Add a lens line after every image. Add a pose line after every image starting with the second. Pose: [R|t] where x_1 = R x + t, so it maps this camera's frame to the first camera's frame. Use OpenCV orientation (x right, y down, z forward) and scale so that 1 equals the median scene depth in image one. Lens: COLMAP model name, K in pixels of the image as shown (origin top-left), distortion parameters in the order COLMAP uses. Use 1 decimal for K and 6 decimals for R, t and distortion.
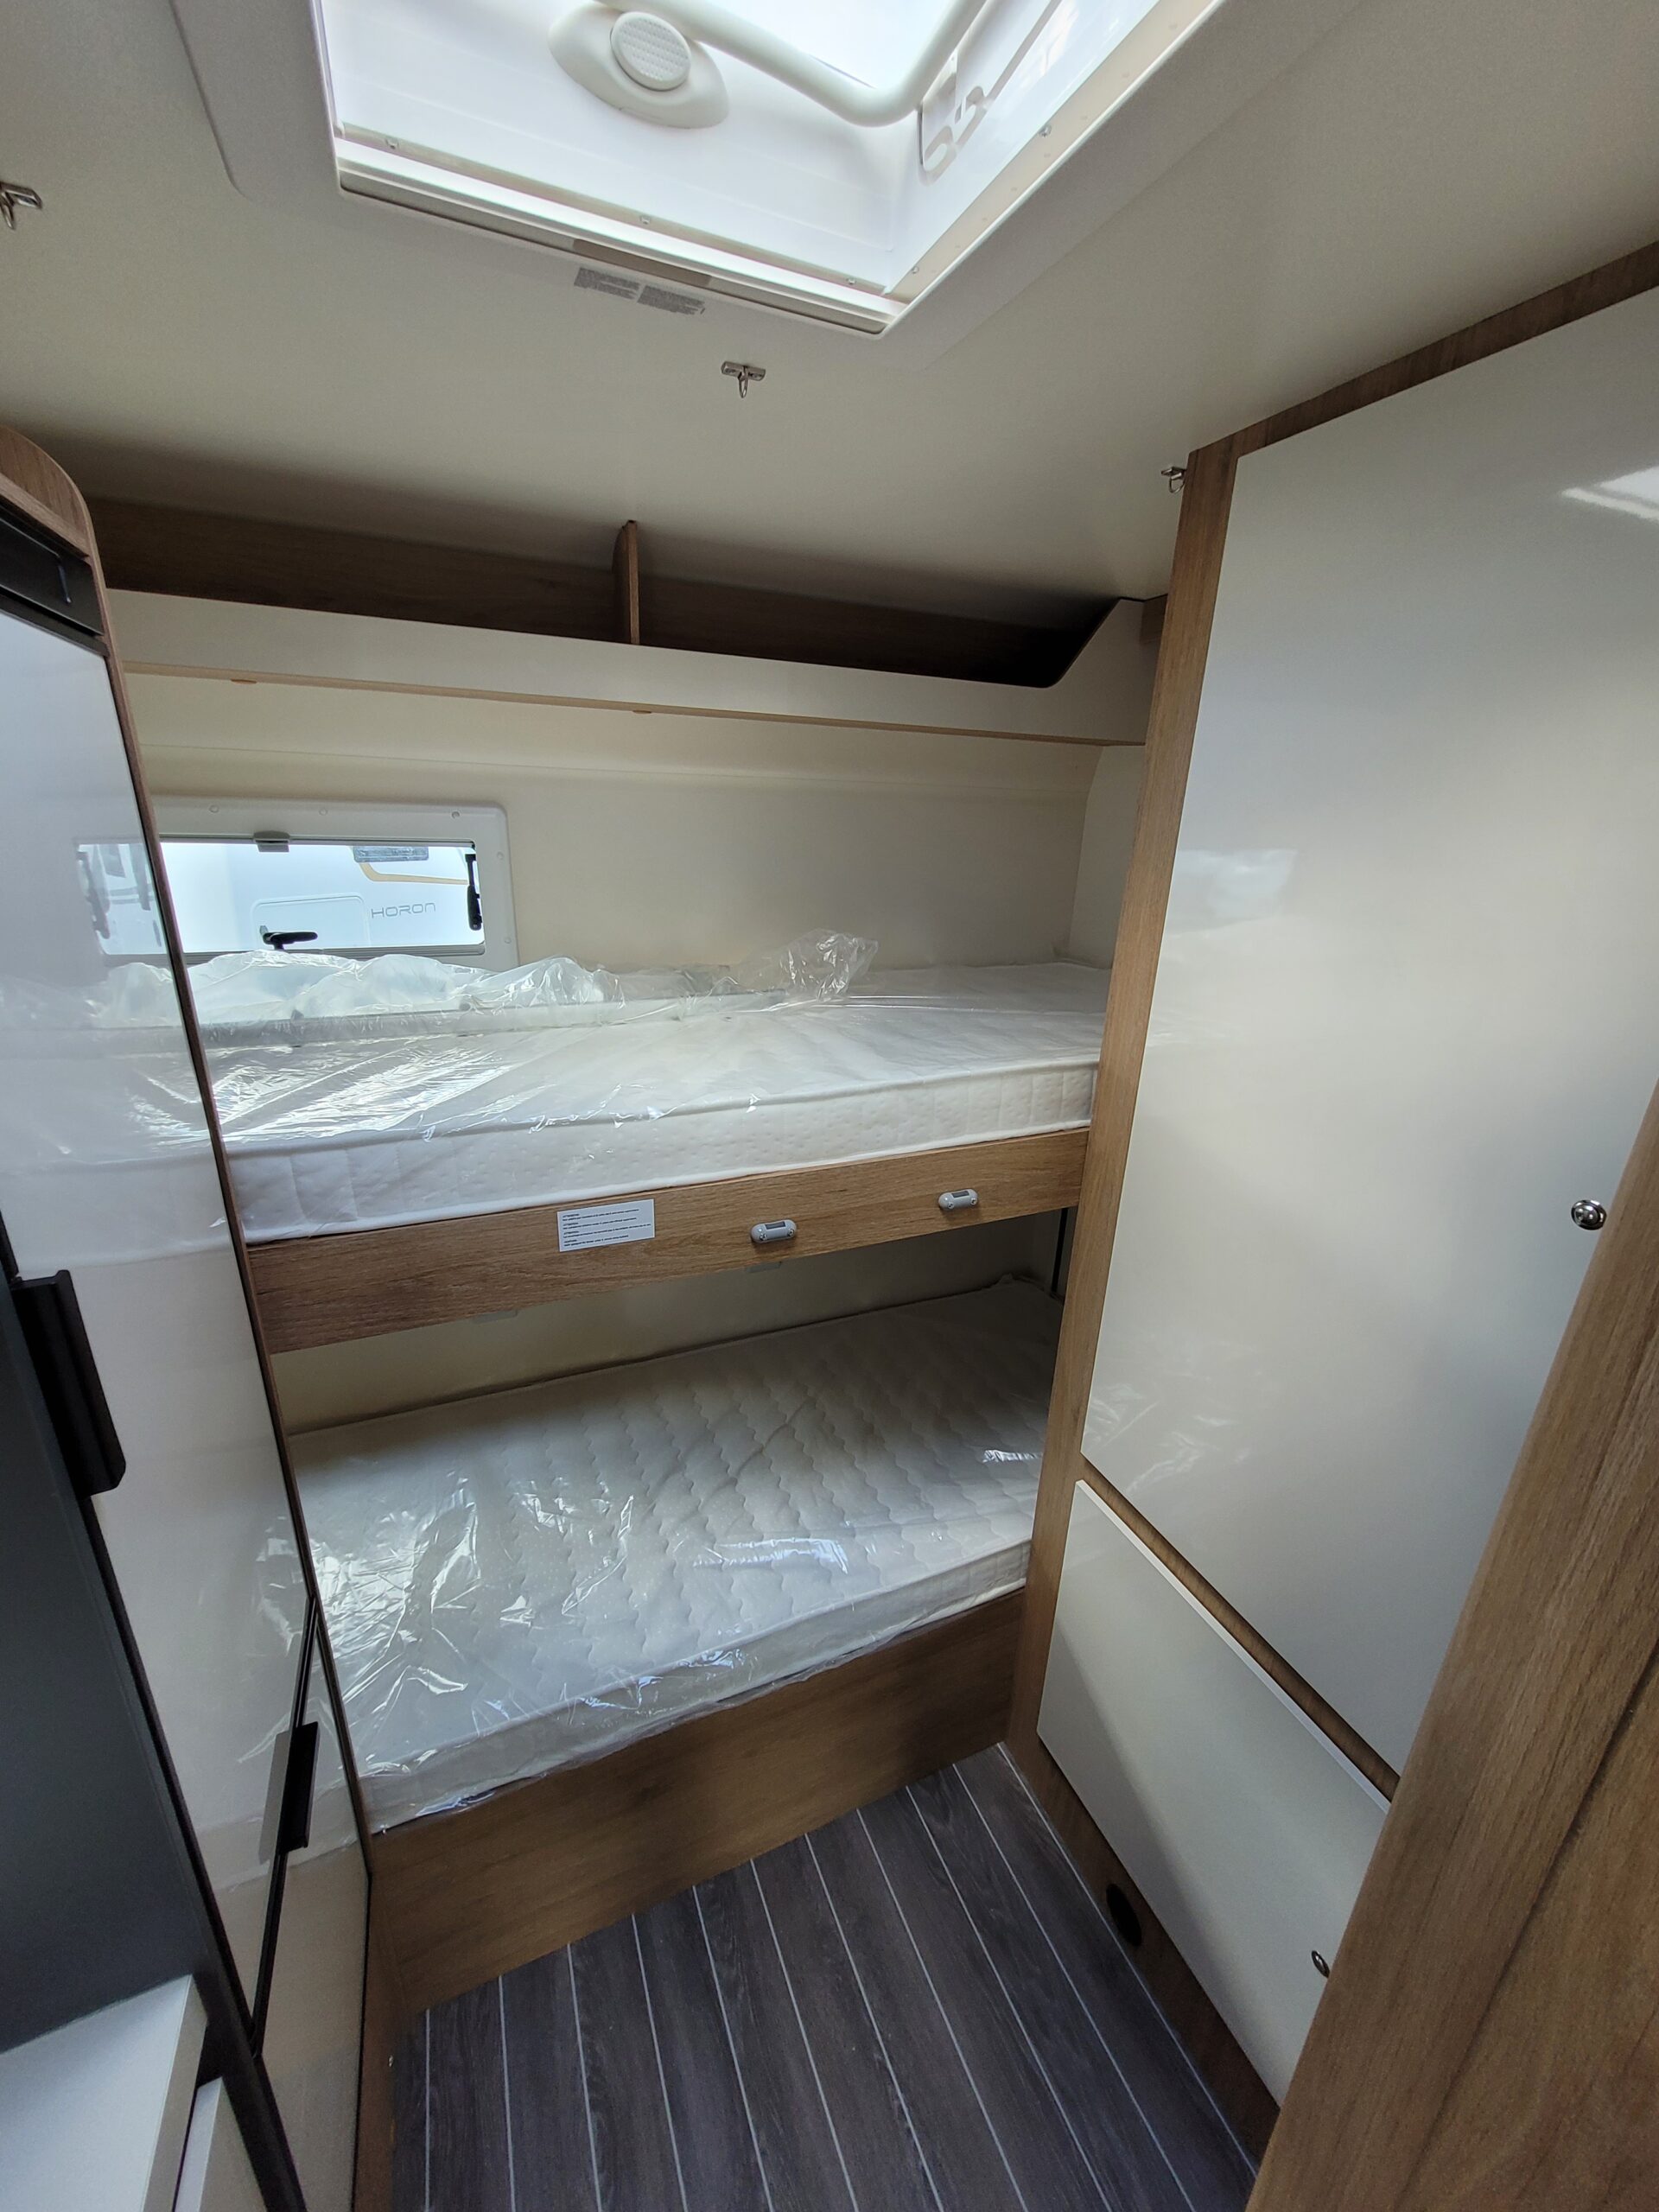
lens RADIAL K [[860.5, 0, 824.2], [0, 860.5, 1101.8], [0, 0, 1]] dist [-0.000727, 0.000510]
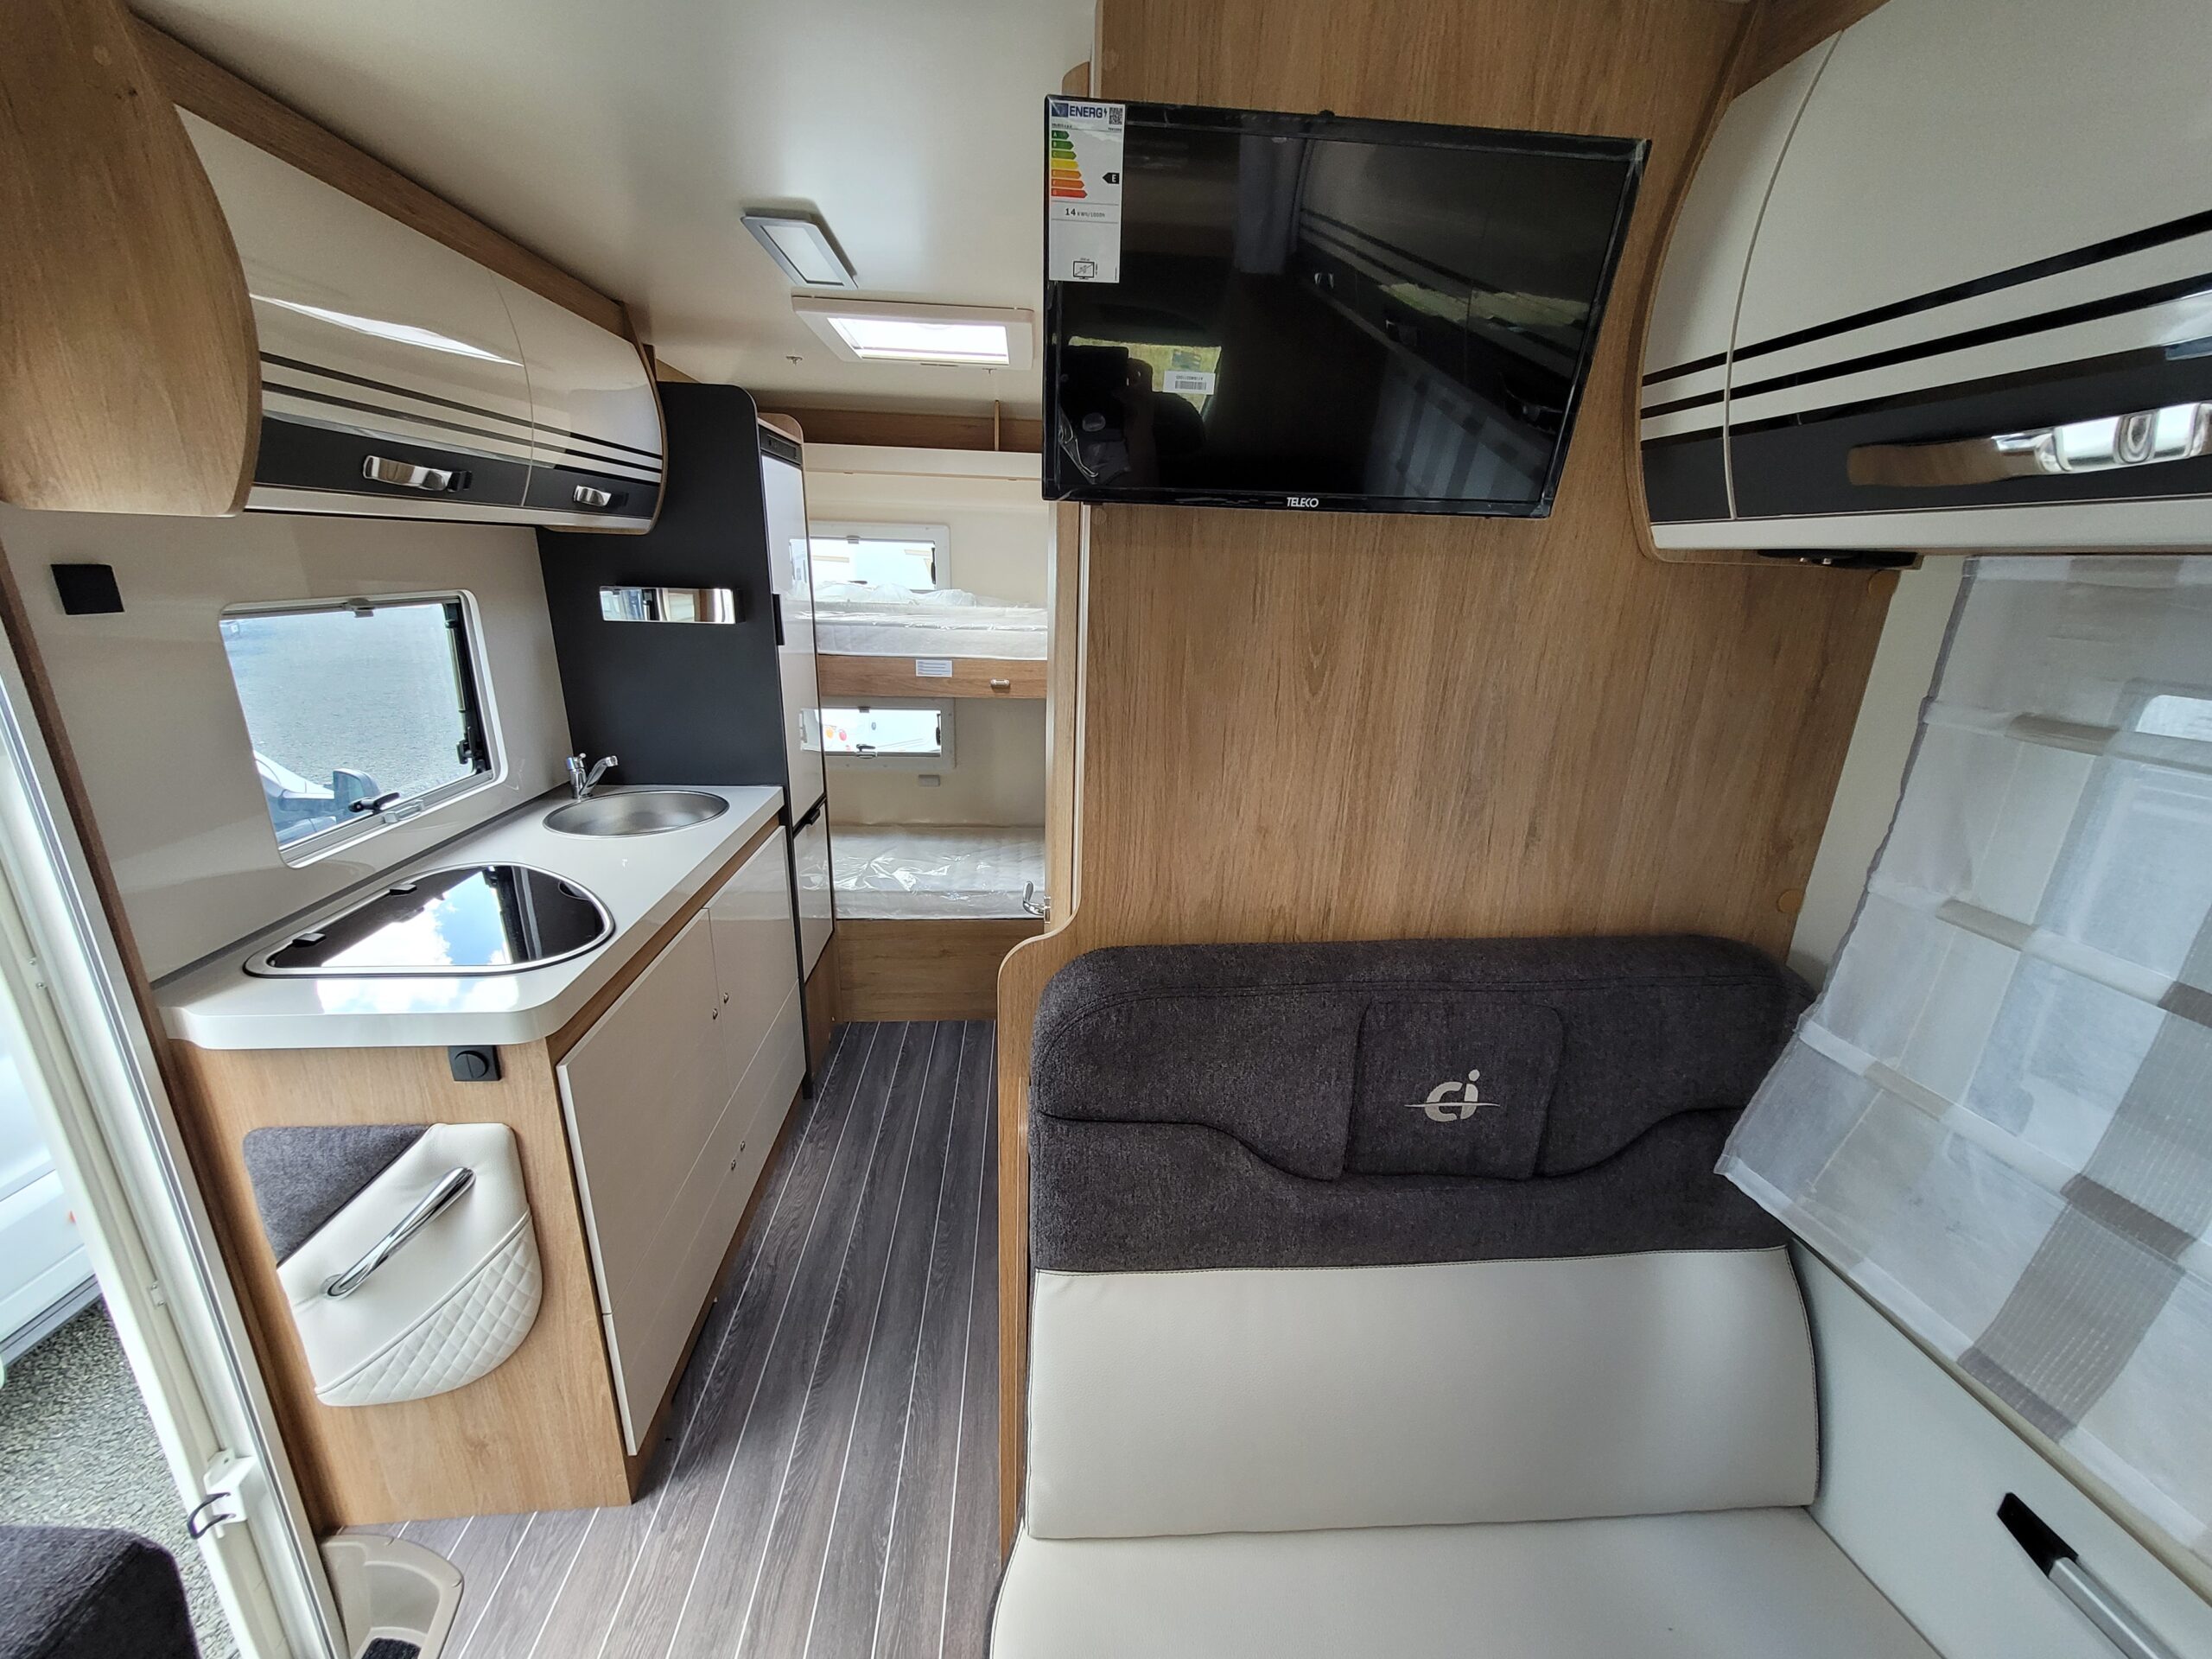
lens RADIAL K [[860.5, 0, 1106.3], [0, 860.5, 829.5], [0, 0, 1]] dist [-0.000727, 0.000510]
pose [[0.944609, 0.092587, -0.314866, 1.035318], [-0.106610, 0.993919, -0.027571, 0.596453], [0.310399, 0.059612, 0.948736, -1.216673]]
